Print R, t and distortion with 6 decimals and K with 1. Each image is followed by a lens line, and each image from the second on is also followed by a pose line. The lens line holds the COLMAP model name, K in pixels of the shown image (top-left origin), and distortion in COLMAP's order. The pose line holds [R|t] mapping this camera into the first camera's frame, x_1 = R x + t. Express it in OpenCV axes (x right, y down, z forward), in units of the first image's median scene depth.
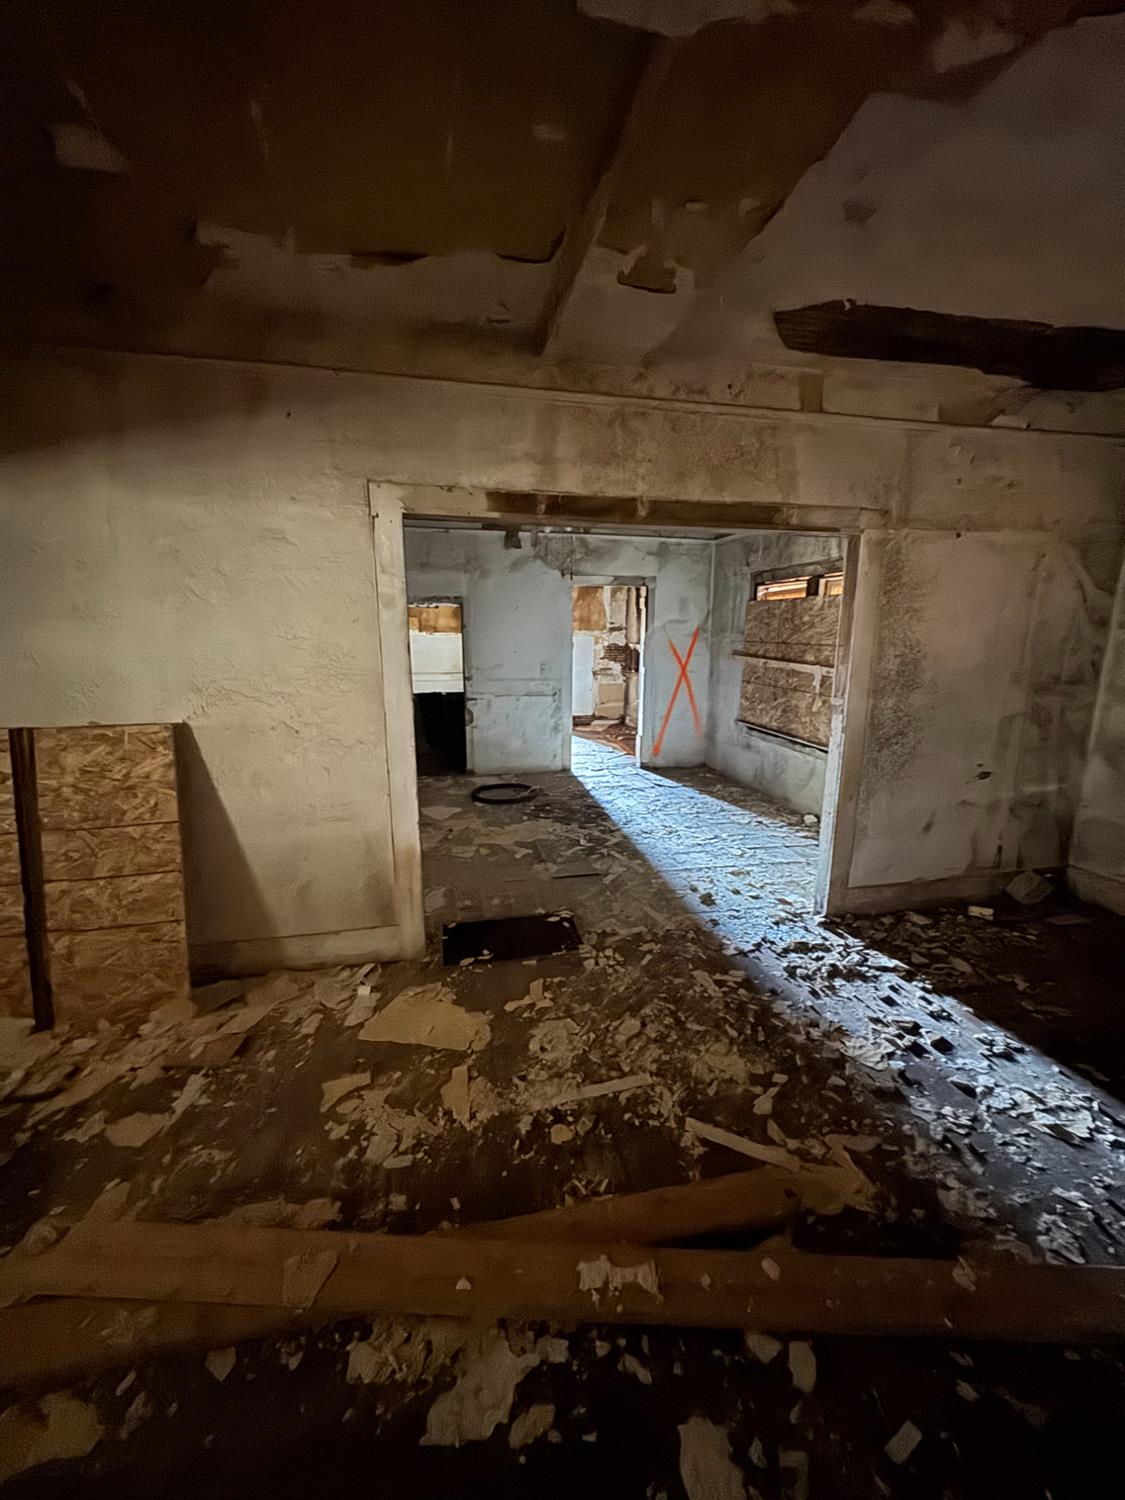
lens RADIAL K [[599.9, 0, 562.2], [0, 599.9, 752.5], [0, 0, 1]] dist [-0.002770, -0.000047]
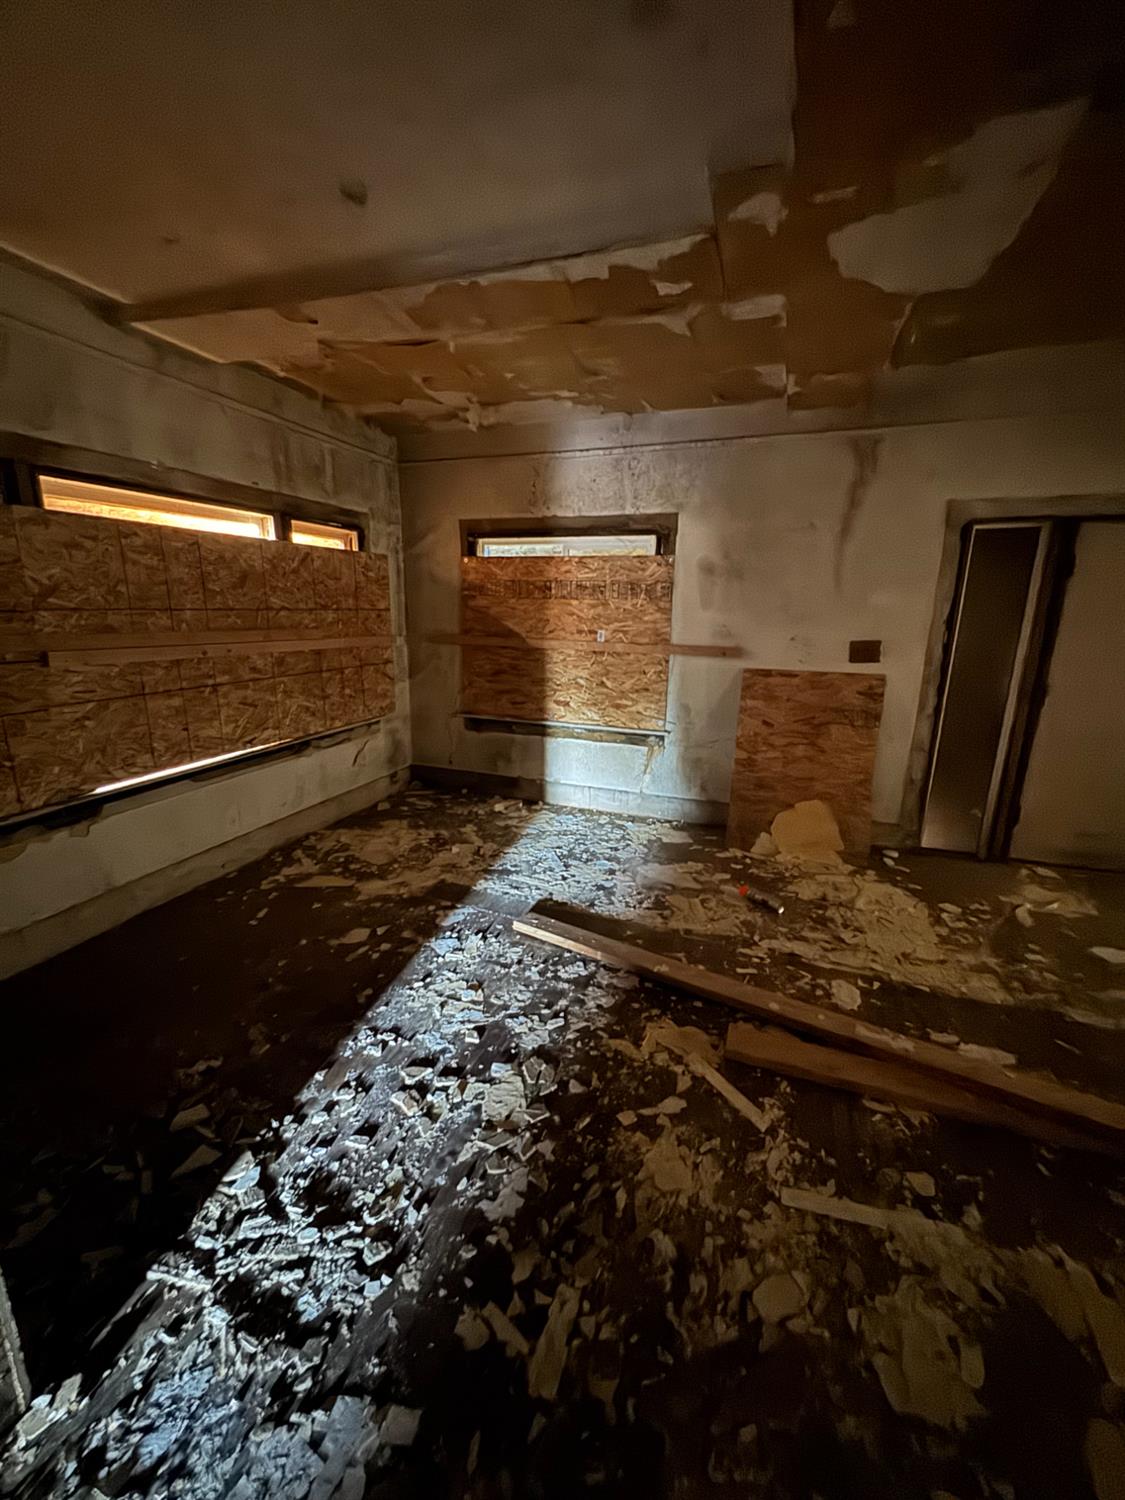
lens RADIAL K [[599.9, 0, 561.9], [0, 599.9, 747.9], [0, 0, 1]] dist [-0.002770, -0.000047]
pose [[-0.851832, -0.131356, 0.507078, 0.073677], [0.089100, 0.917605, 0.387380, -0.279295], [-0.516182, 0.375163, -0.769941, 1.473803]]
